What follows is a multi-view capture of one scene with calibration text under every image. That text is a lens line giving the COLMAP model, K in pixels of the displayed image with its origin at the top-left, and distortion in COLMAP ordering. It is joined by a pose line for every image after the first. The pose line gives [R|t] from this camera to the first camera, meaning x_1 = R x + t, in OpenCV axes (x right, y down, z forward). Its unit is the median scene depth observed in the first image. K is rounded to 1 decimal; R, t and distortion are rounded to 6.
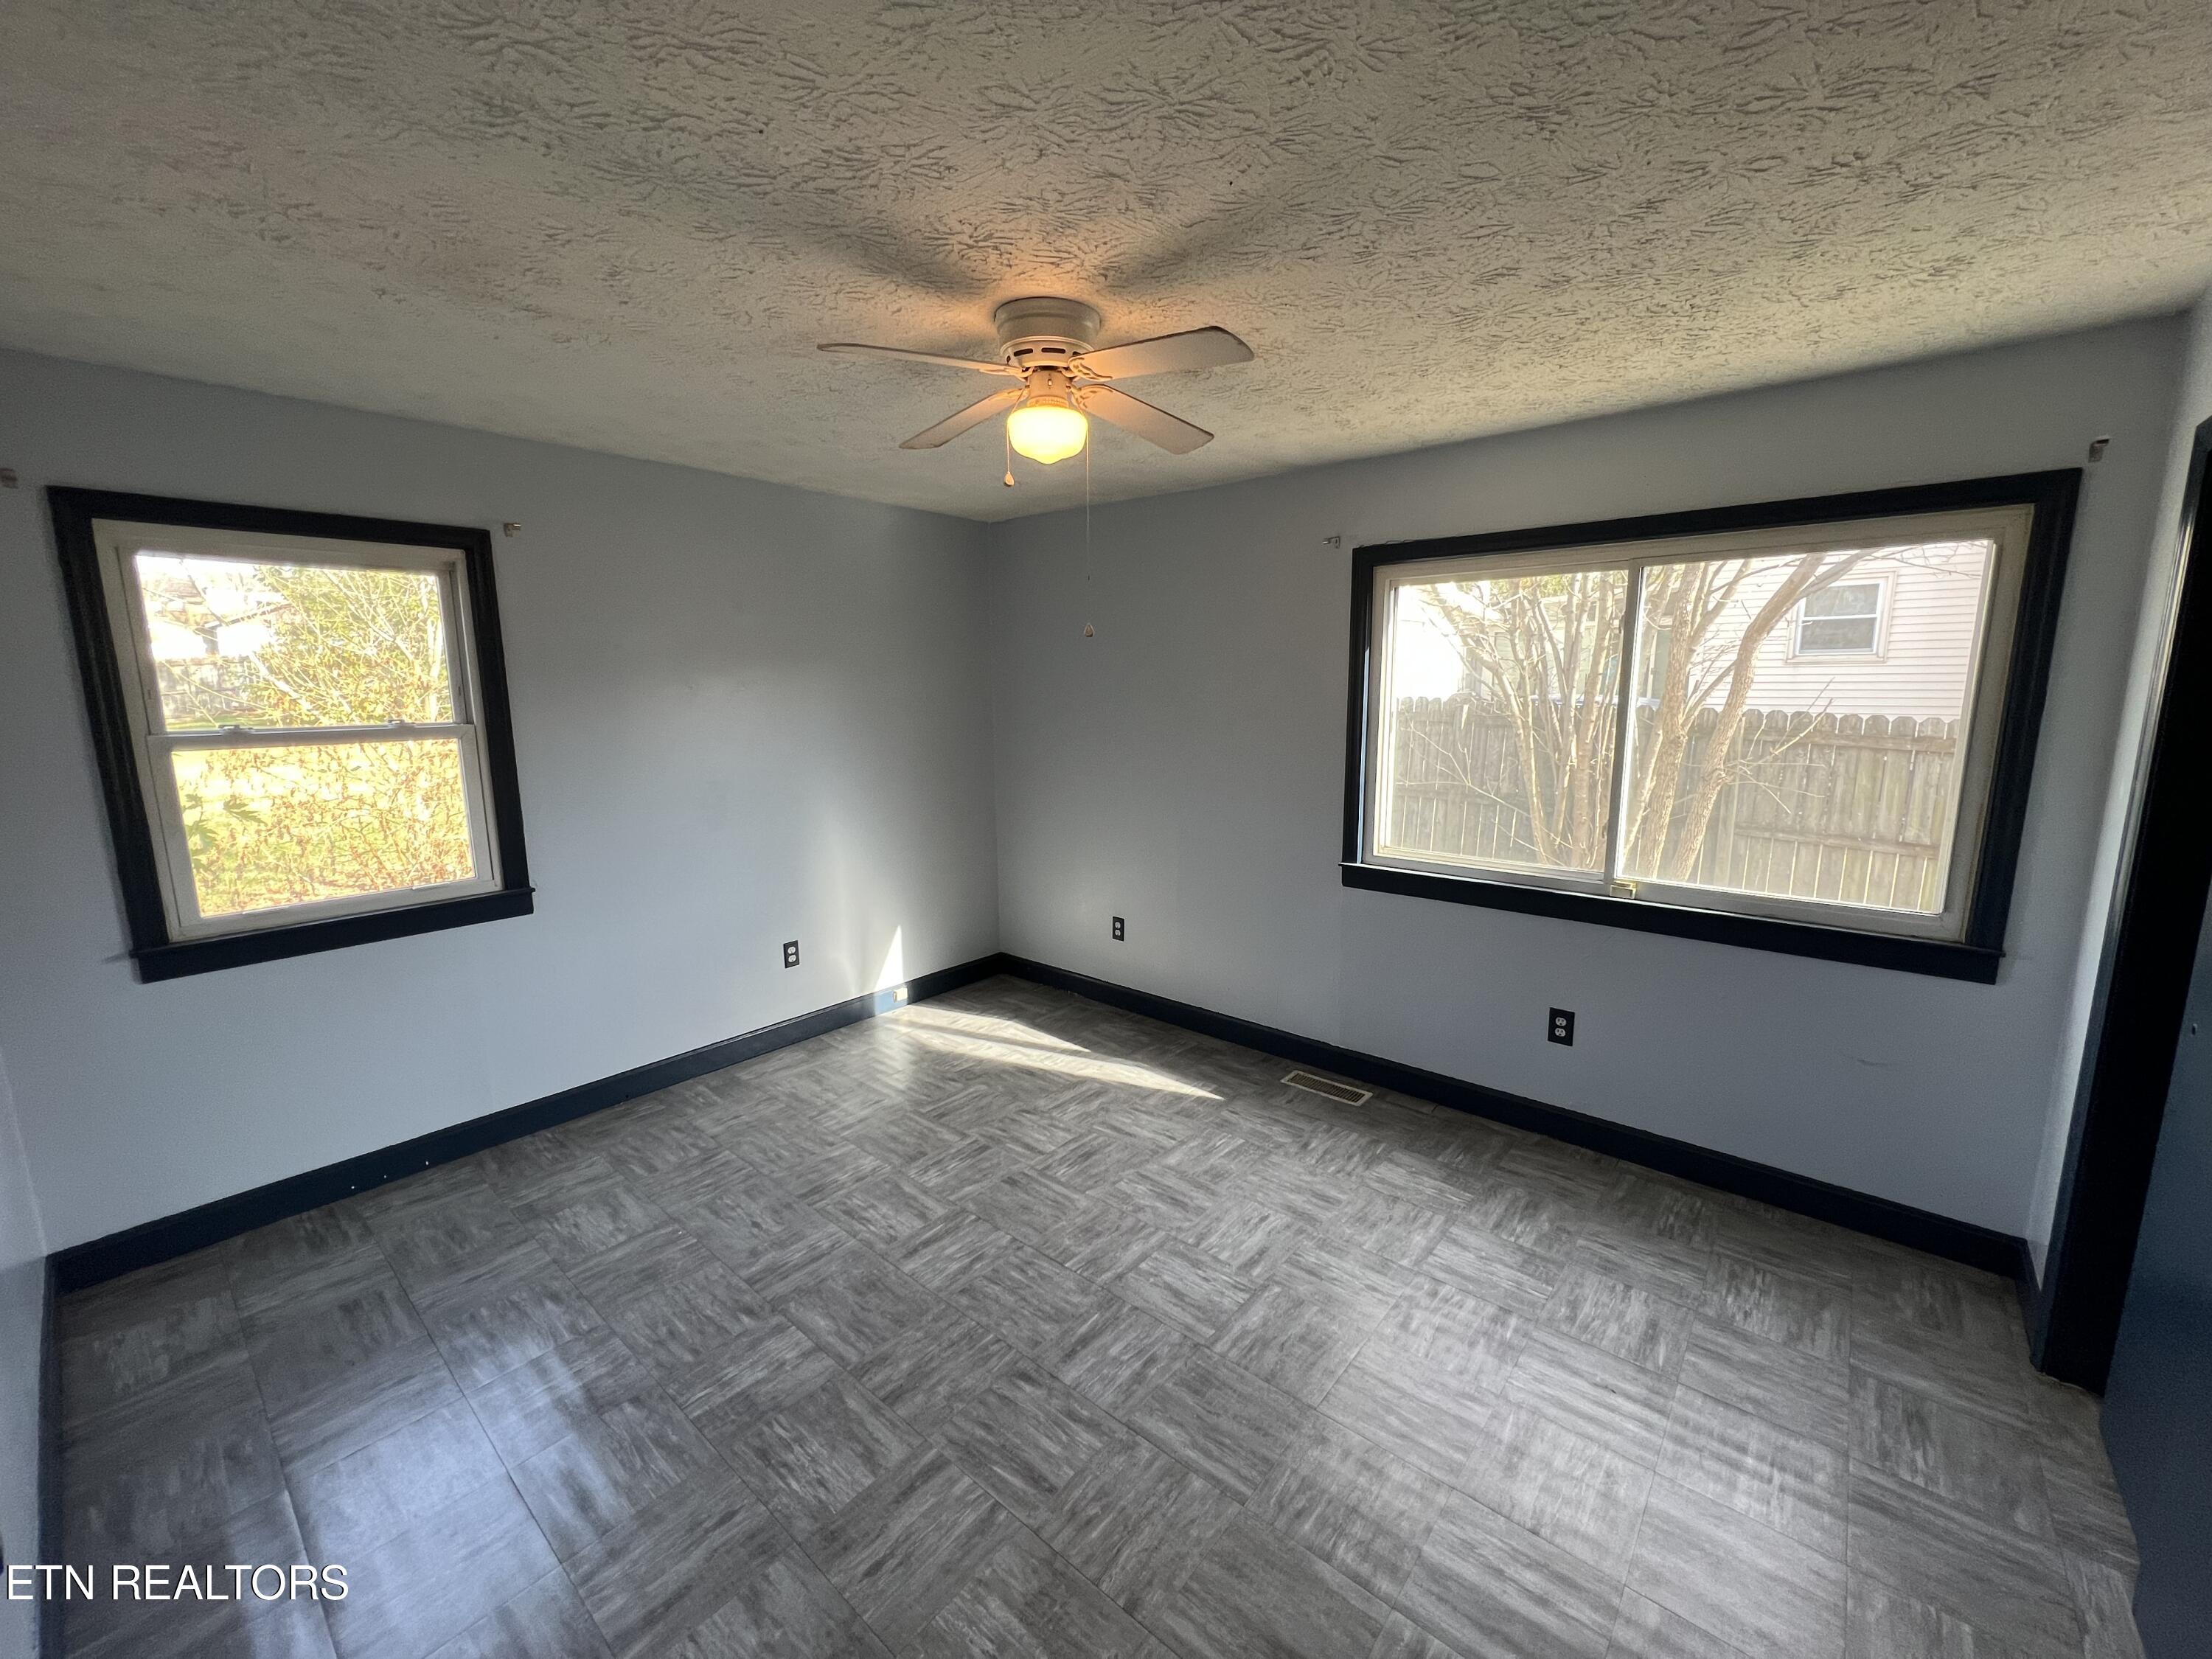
lens RADIAL K [[866.2, 0, 1105.9], [0, 866.2, 824.5], [0, 0, 1]] dist [0.003596, -0.000106]
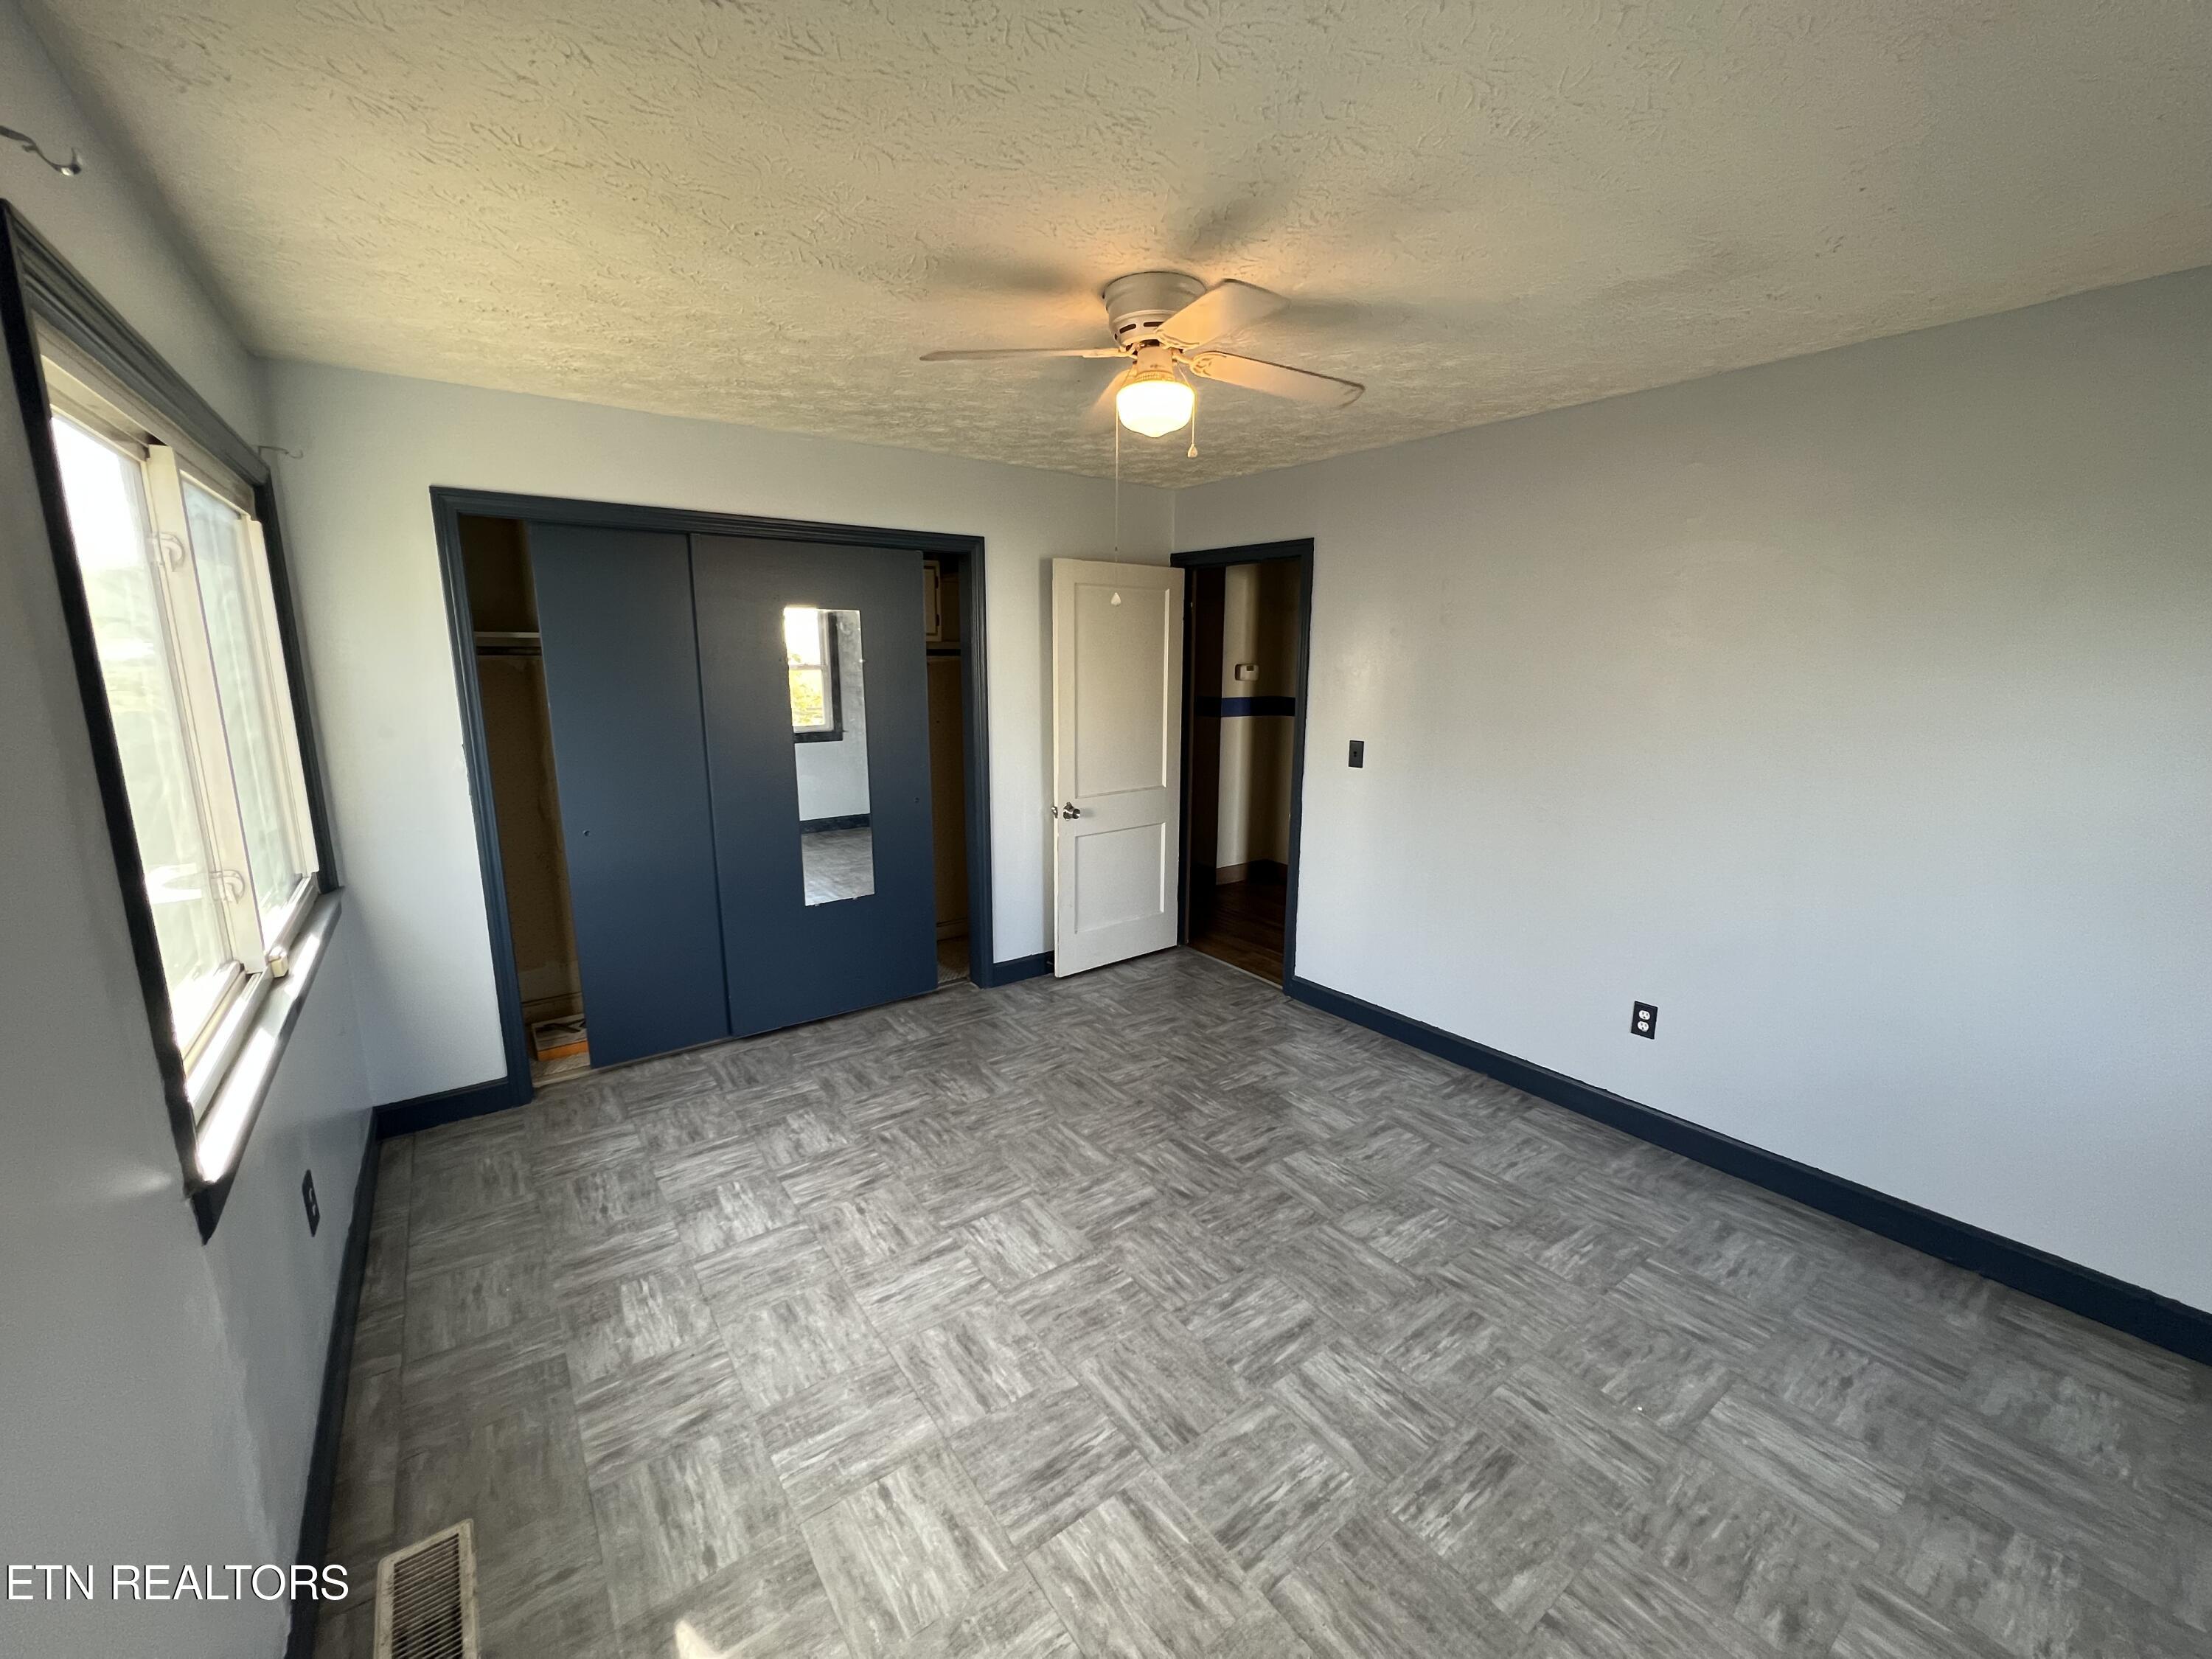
lens RADIAL K [[866.2, 0, 1102.8], [0, 866.2, 821.2], [0, 0, 1]] dist [0.003596, -0.000106]
pose [[-0.971535, -0.041878, 0.233163, -0.209314], [0.041763, 0.938557, 0.342589, -0.269640], [-0.233184, 0.342575, -0.910092, 1.655838]]
